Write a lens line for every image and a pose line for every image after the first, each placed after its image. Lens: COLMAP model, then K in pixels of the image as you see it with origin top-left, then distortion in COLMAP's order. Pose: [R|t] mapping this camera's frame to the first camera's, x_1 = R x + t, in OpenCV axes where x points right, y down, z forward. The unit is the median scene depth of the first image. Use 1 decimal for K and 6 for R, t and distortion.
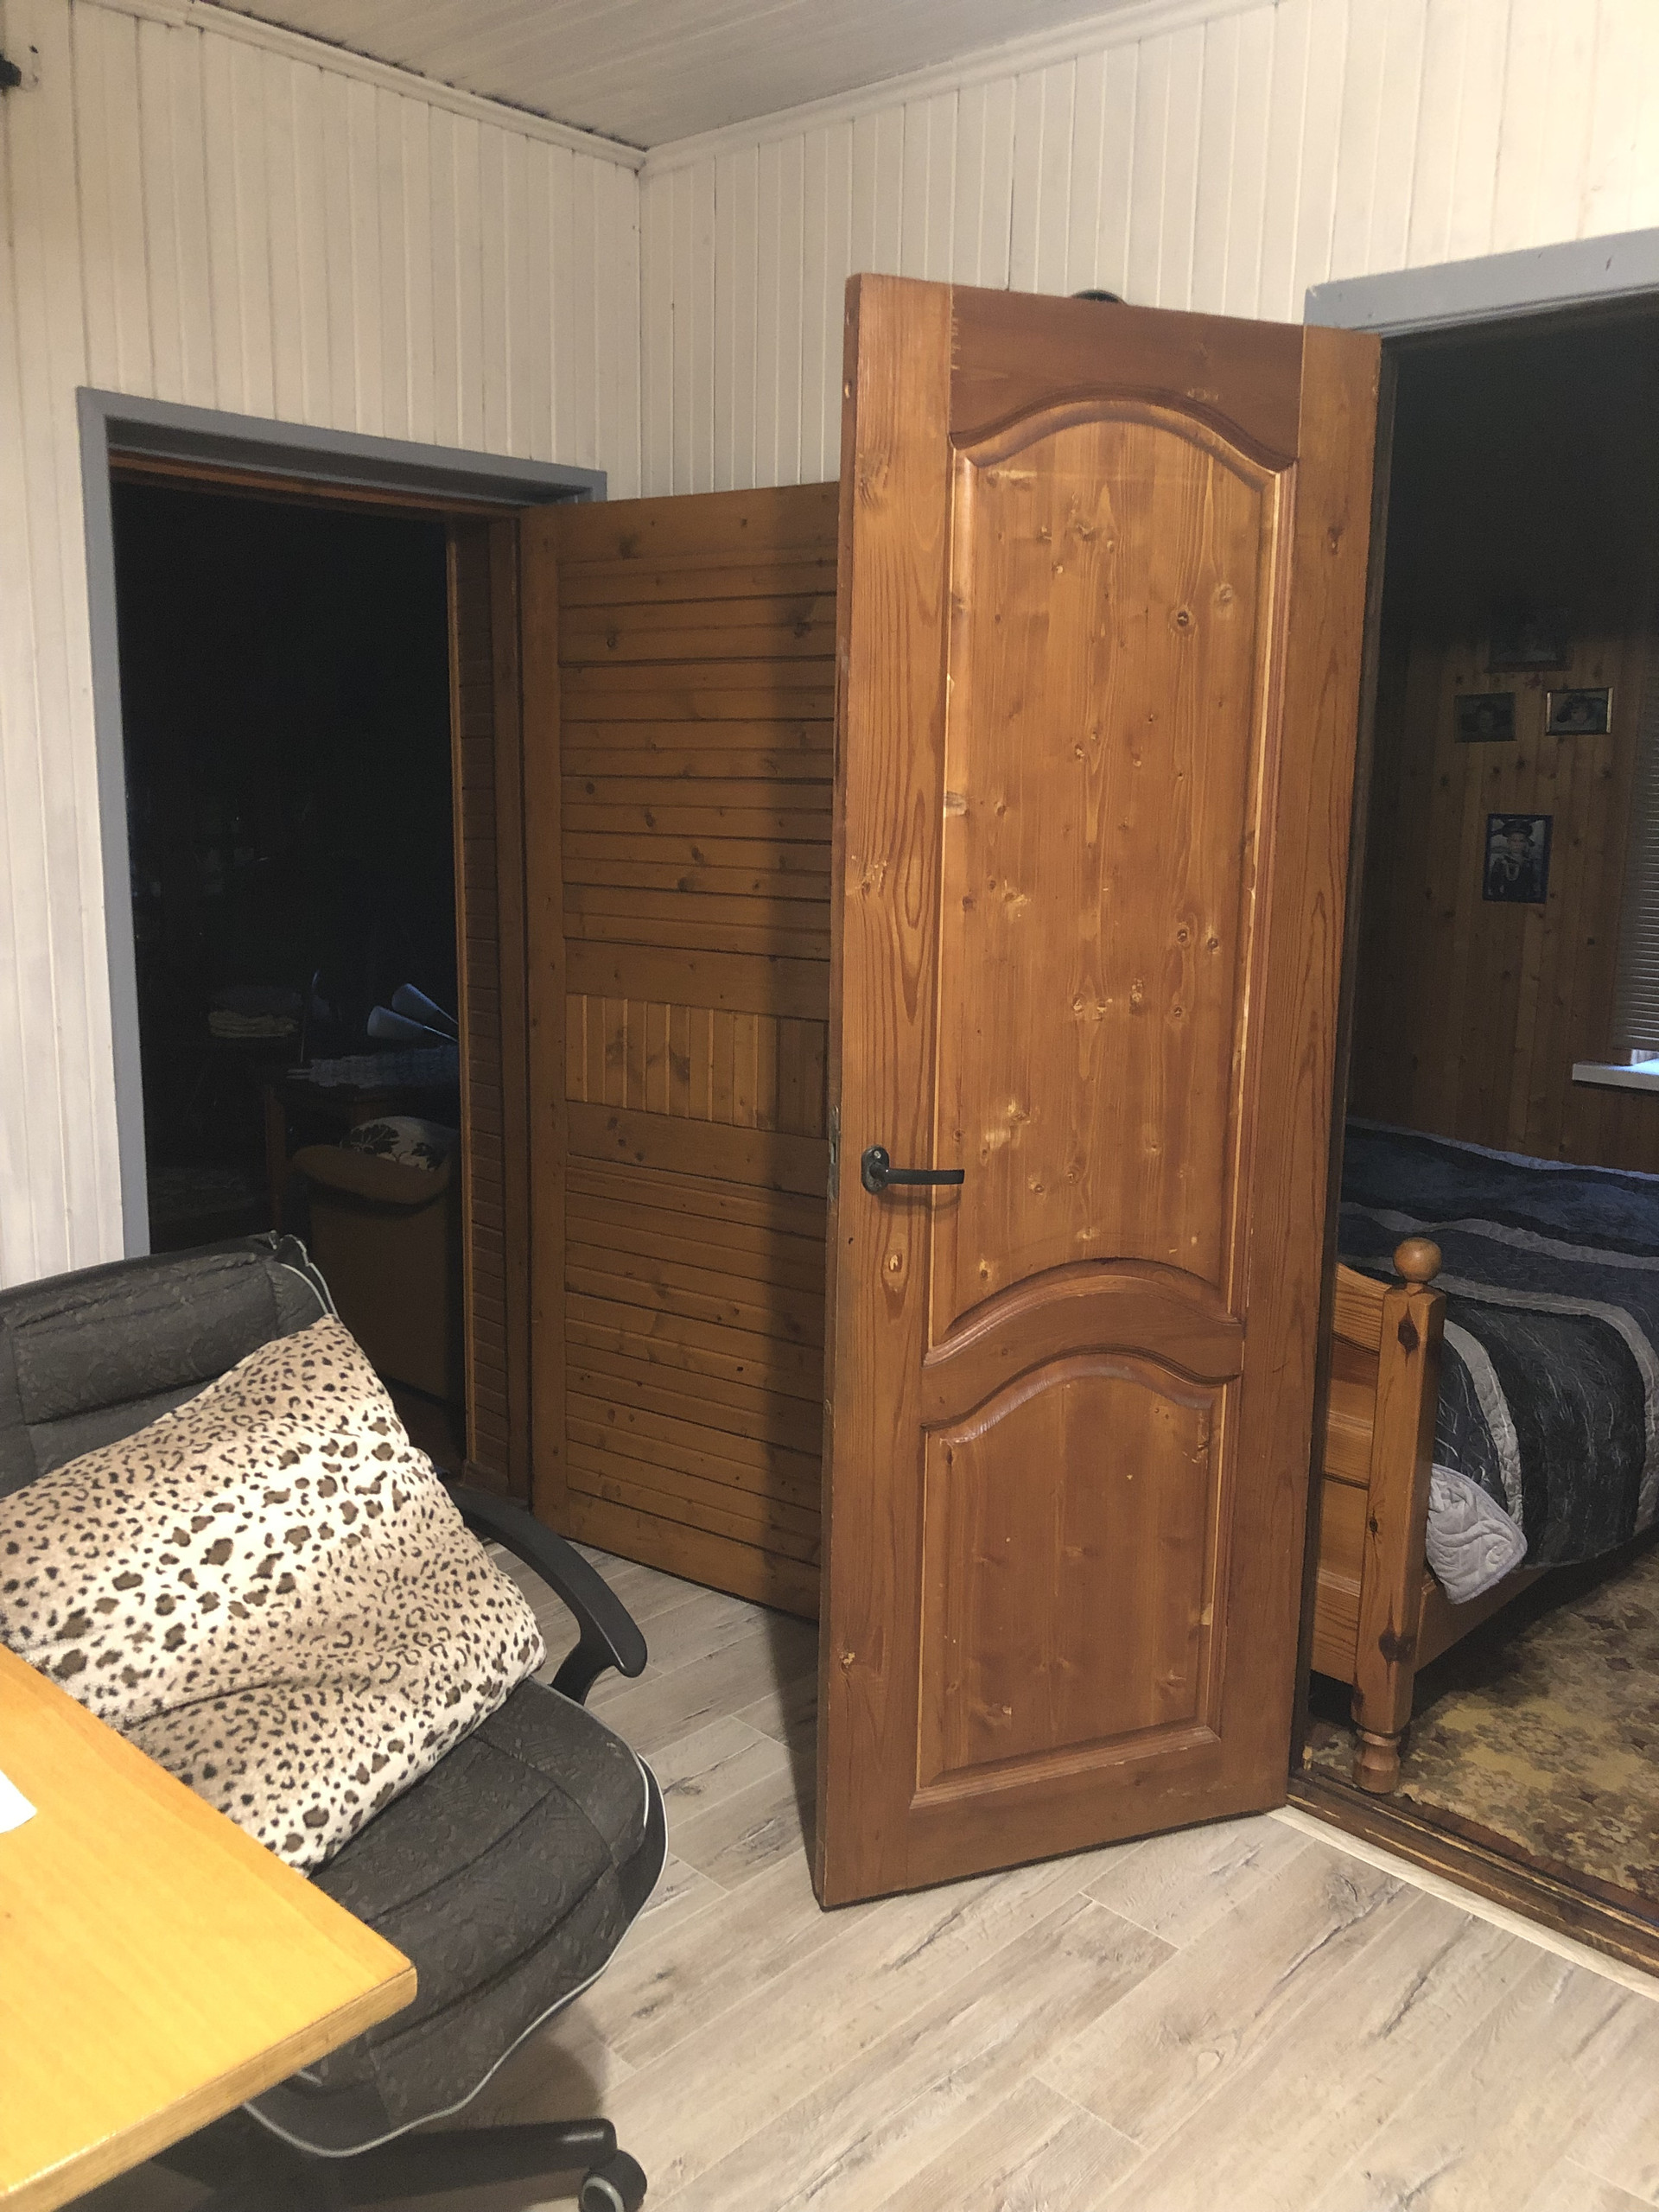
lens RADIAL K [[1835.8, 0, 835.3], [0, 1835.8, 1081.0], [0, 0, 1]] dist [0.001327, 0.009326]
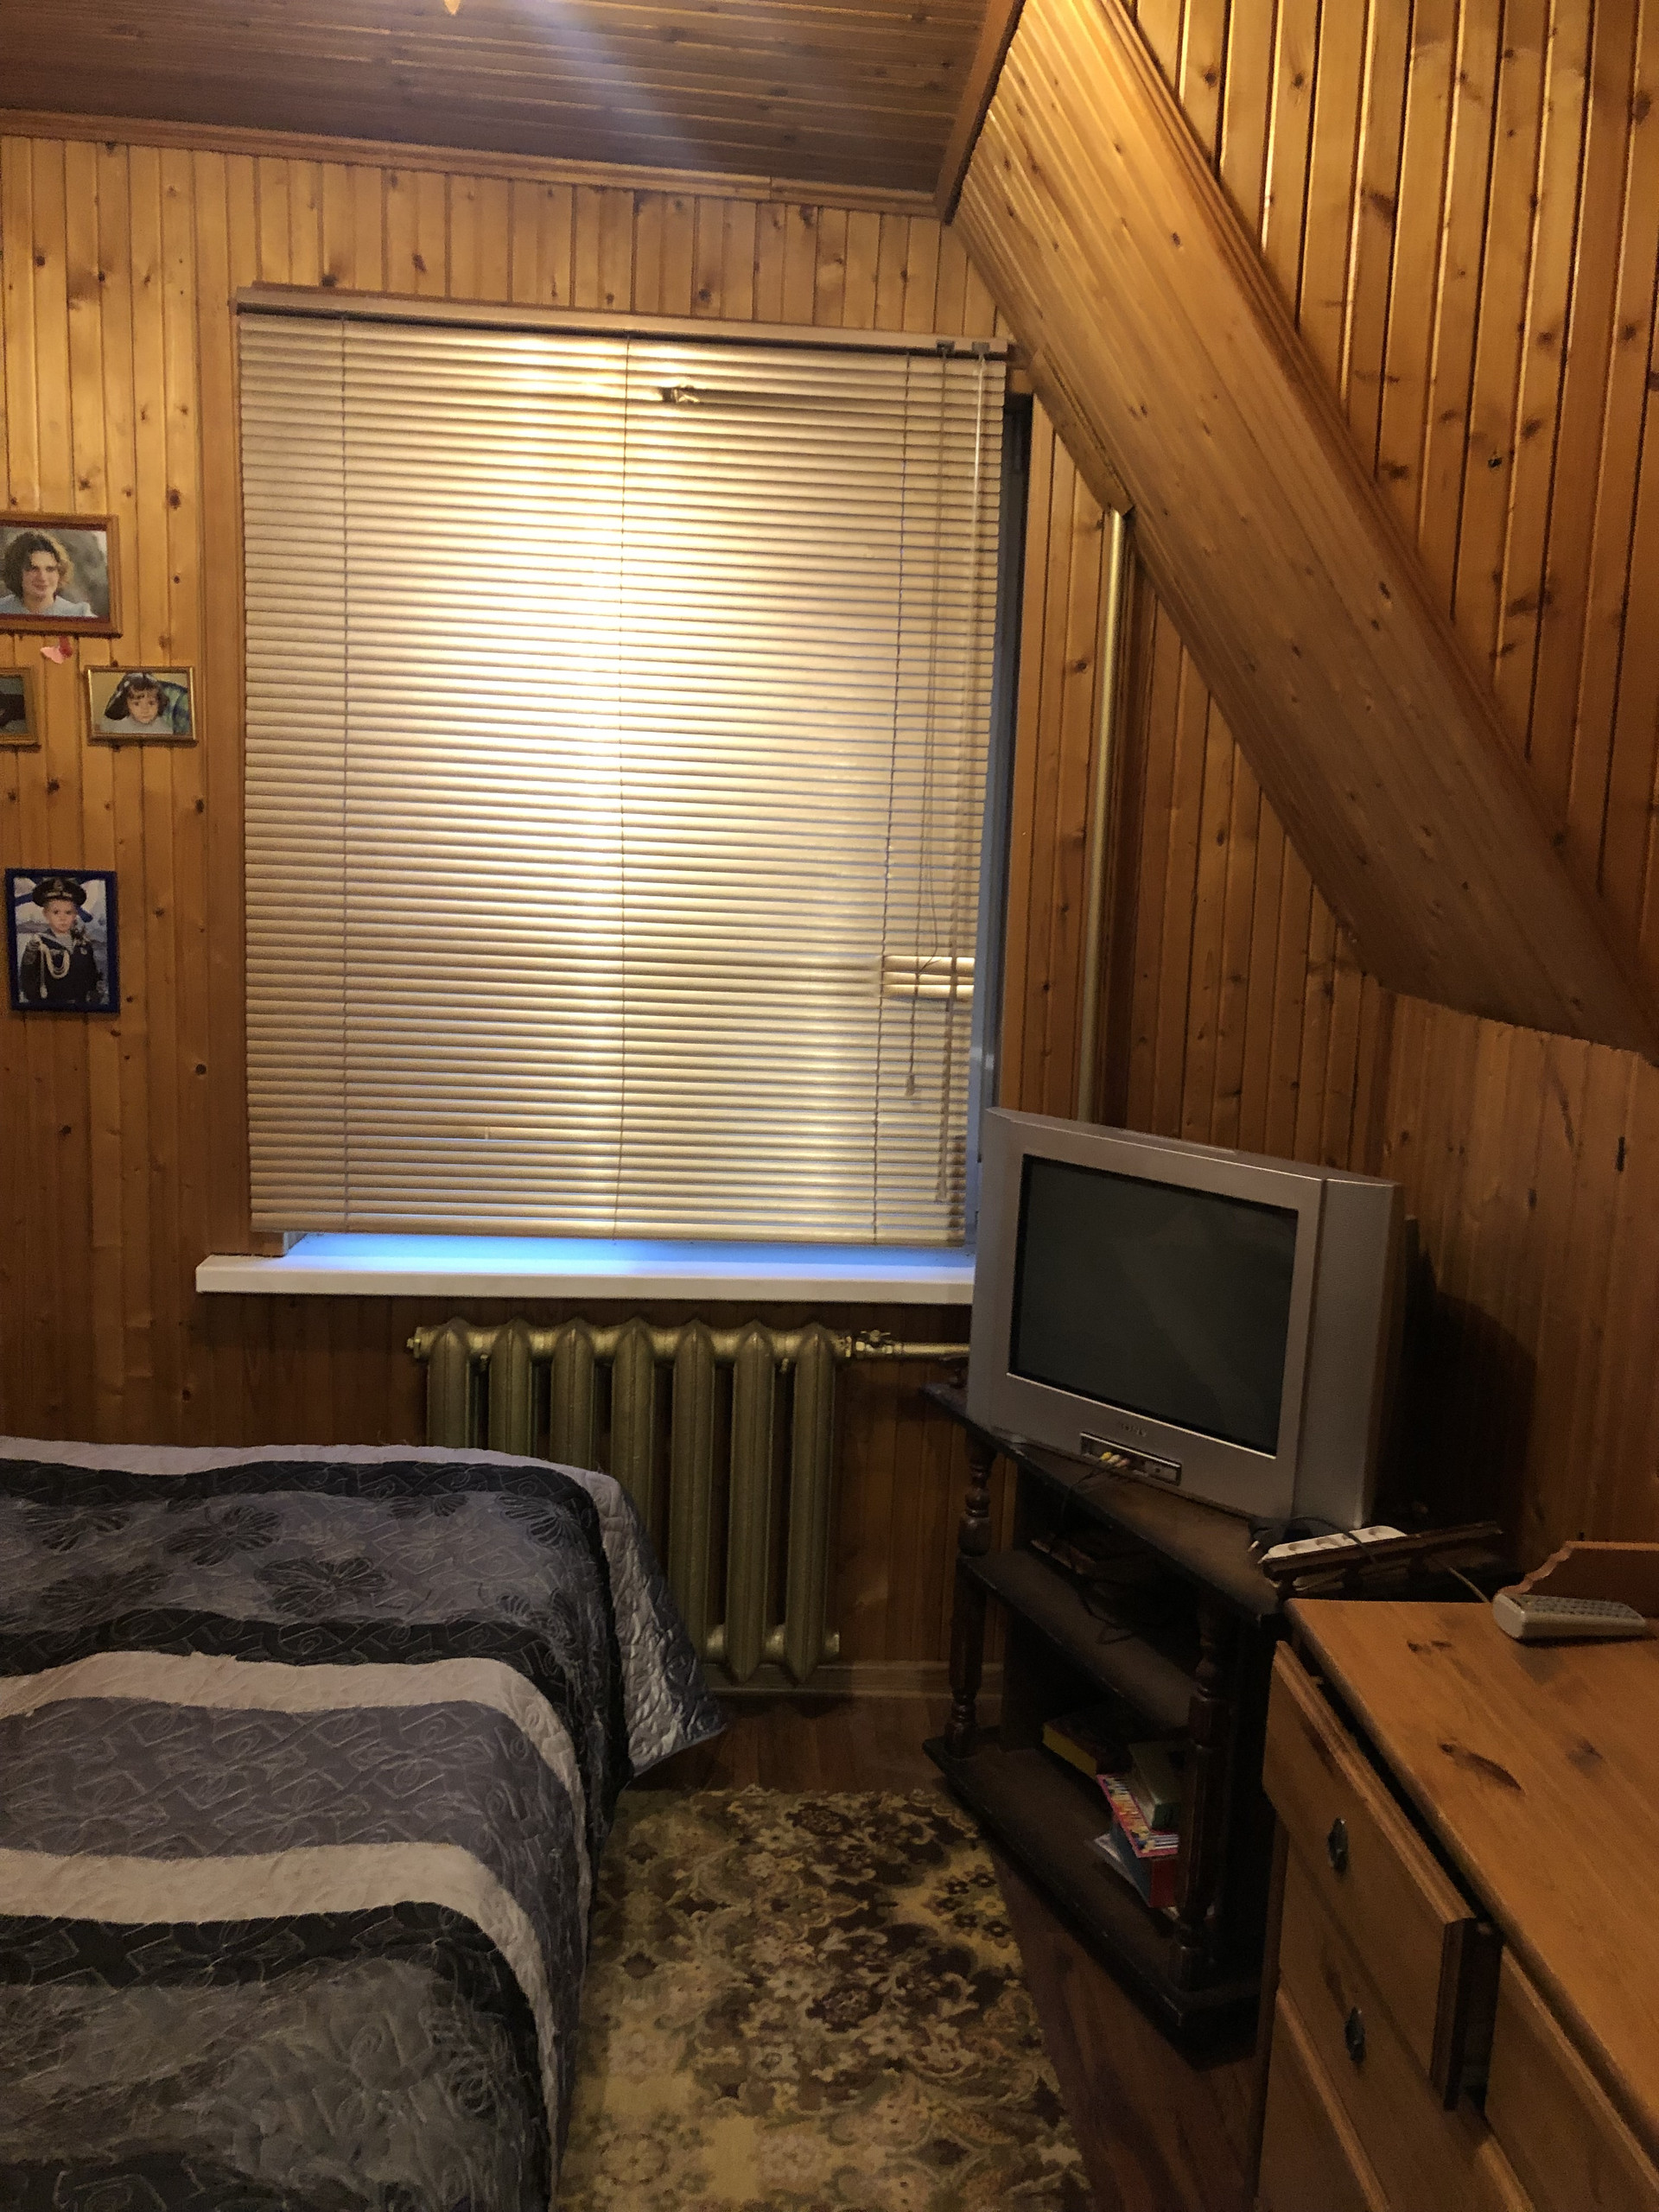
lens RADIAL K [[1804.2, 0, 850.6], [0, 1804.2, 1093.5], [0, 0, 1]] dist [0.029057, -0.008768]
pose [[0.685726, -0.100948, 0.720826, 0.115506], [0.102904, 0.993834, 0.041289, -0.071089], [-0.720549, 0.045863, 0.691886, 0.409814]]
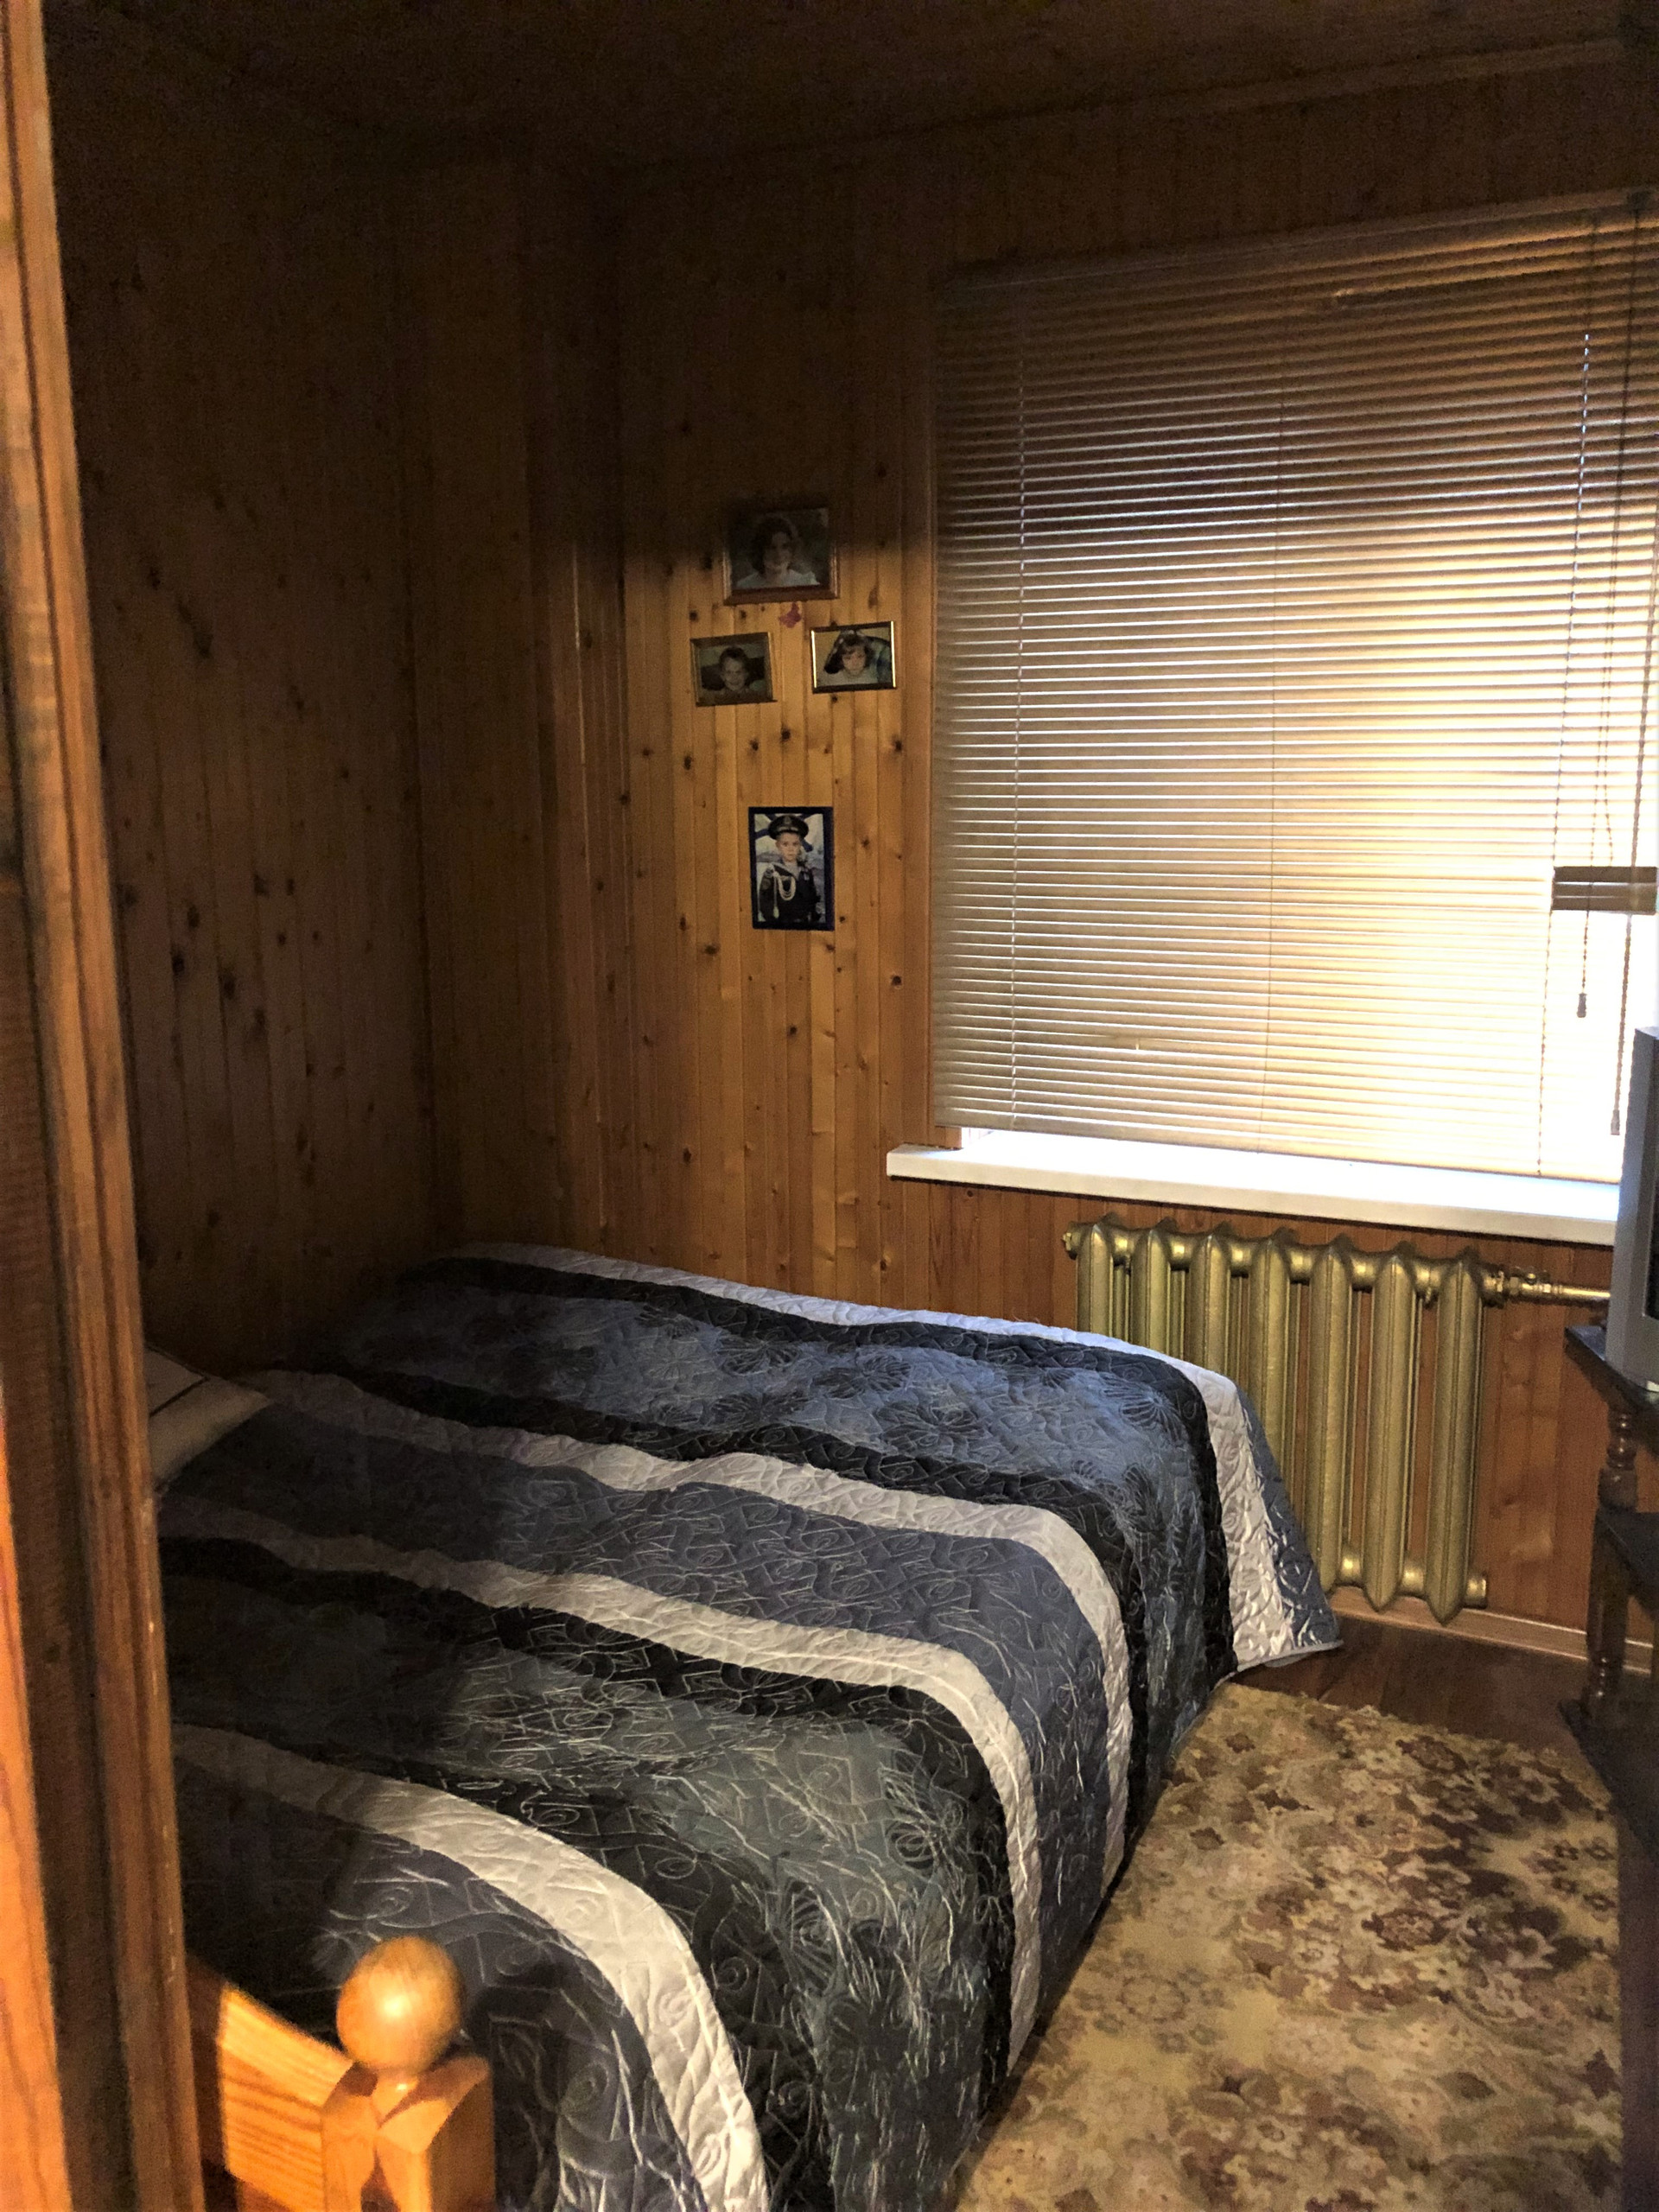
lens RADIAL K [[1795.8, 0, 831.7], [0, 1795.8, 1079.8], [0, 0, 1]] dist [0.076847, -0.077922]
pose [[0.947271, -0.081128, 0.309994, 0.167434], [0.080220, 0.996654, 0.015698, -0.050703], [-0.310230, 0.009998, 0.950609, 0.343166]]
